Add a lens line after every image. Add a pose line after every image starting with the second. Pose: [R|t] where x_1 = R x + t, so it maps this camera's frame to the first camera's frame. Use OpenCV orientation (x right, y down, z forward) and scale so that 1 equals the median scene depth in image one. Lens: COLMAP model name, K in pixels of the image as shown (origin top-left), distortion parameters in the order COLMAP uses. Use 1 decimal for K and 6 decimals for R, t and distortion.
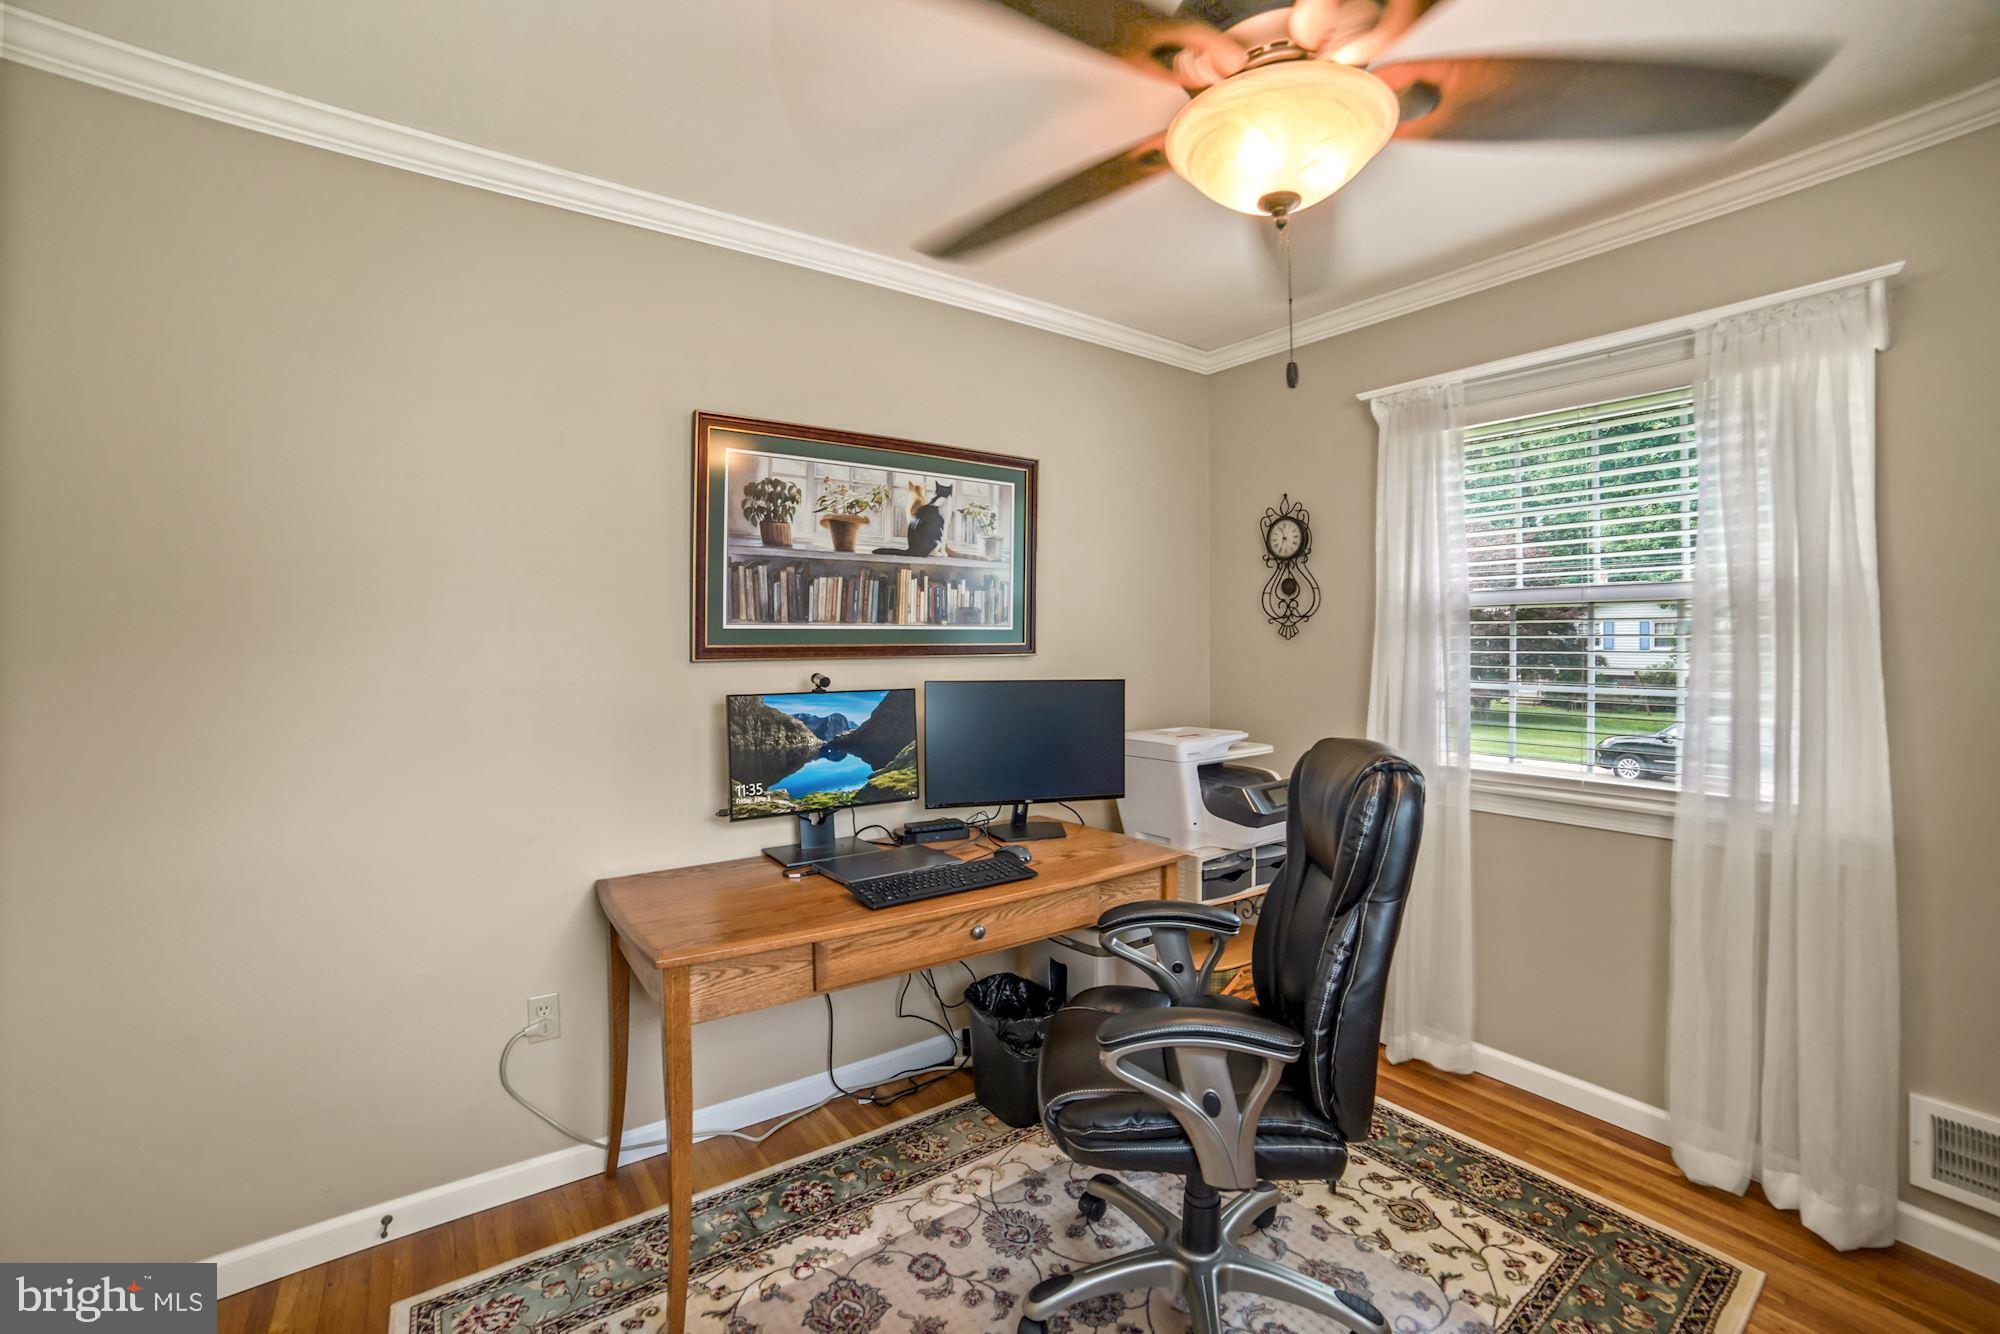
lens RADIAL K [[821.3, 0, 1013.4], [0, 821.3, 657.5], [0, 0, 1]] dist [-0.100706, 0.031698]
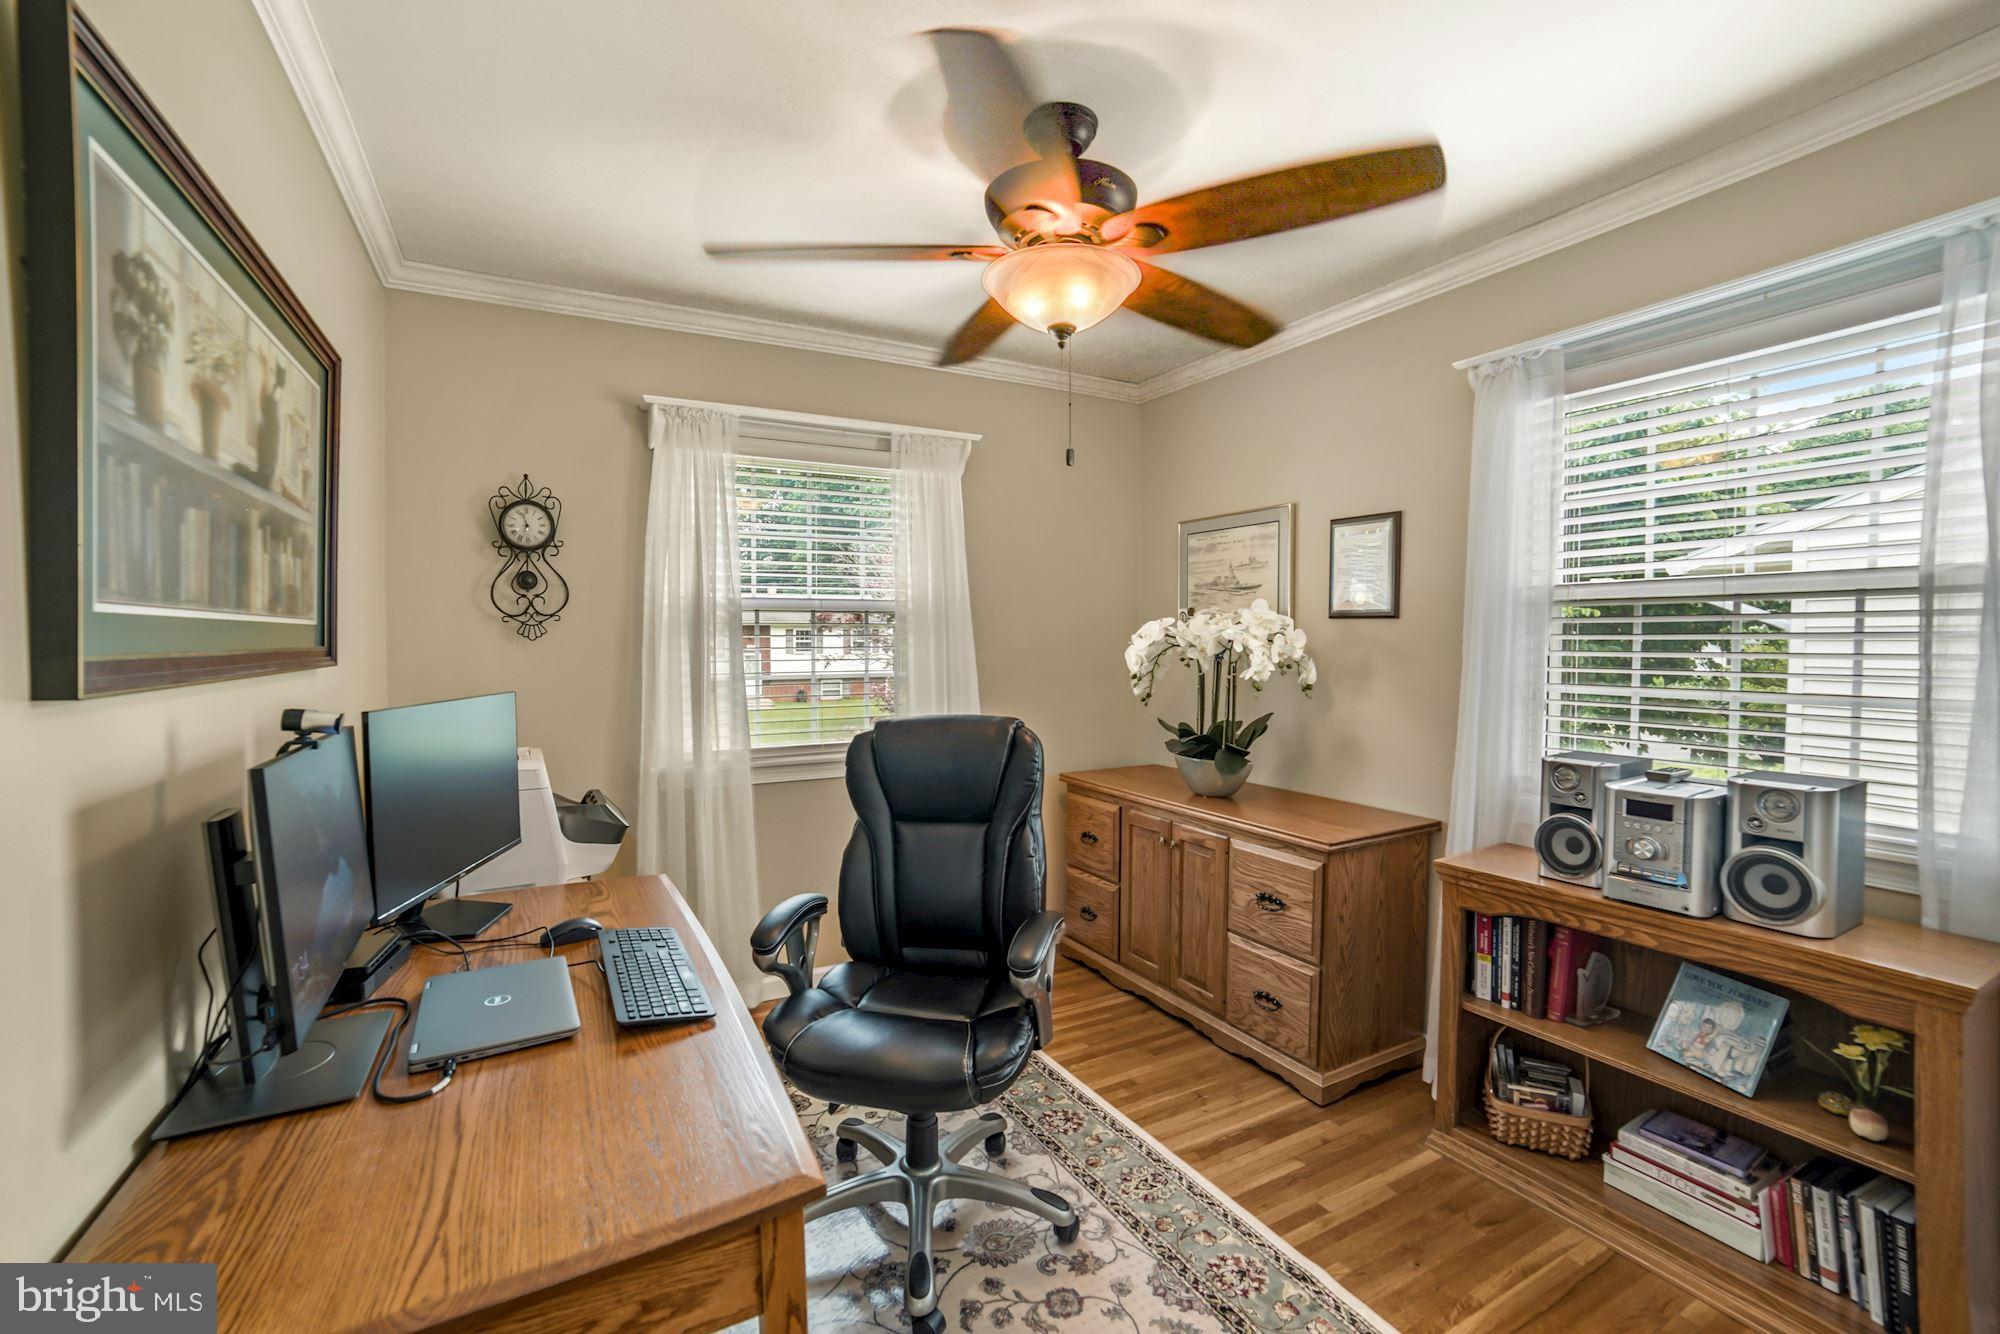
lens RADIAL K [[821.3, 0, 1013.4], [0, 821.3, 657.5], [0, 0, 1]] dist [-0.100706, 0.031698]
pose [[0.132394, -0.023483, 0.990919, -0.465014], [0.022320, 0.999536, 0.020705, -0.009757], [-0.990946, 0.019376, 0.132856, 0.376735]]
